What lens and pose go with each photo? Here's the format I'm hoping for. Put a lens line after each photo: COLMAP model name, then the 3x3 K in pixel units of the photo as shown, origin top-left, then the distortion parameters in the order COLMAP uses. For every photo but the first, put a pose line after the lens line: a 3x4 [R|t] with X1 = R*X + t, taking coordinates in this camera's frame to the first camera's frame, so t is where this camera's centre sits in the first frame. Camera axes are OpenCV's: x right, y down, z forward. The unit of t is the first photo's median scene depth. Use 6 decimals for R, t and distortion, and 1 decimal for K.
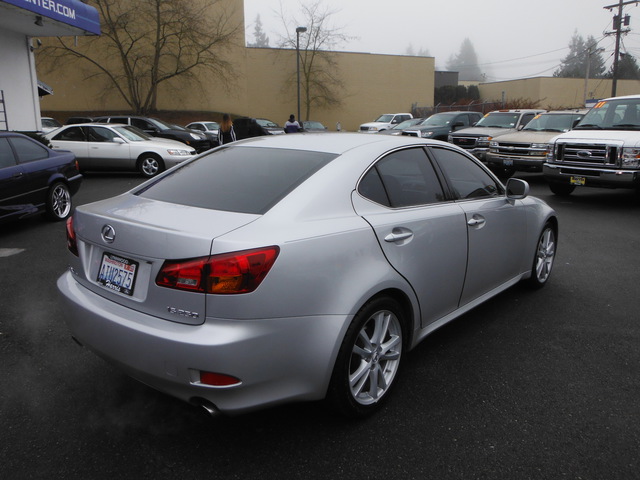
lens RADIAL K [[518.3, 0, 317.3], [0, 518.3, 242.8], [0, 0, 1]] dist [-0.013861, 0.022127]
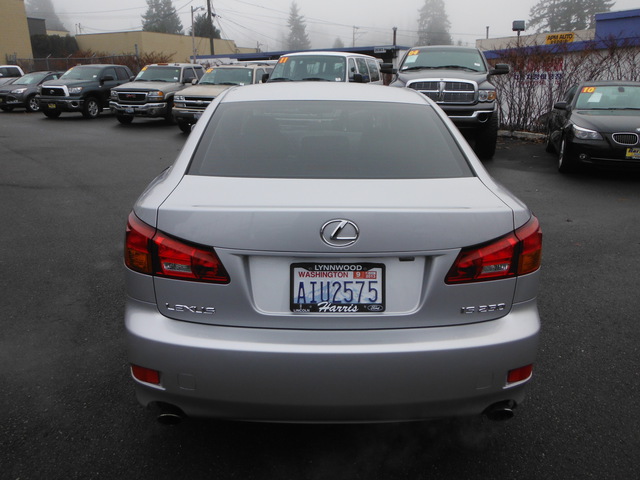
lens RADIAL K [[518.3, 0, 317.0], [0, 518.3, 236.7], [0, 0, 1]] dist [-0.013861, 0.022127]
pose [[0.749062, -0.187853, 0.635308, -0.126588], [0.142820, 0.982197, 0.122031, -0.014567], [-0.646922, -0.000674, 0.762556, 0.075361]]
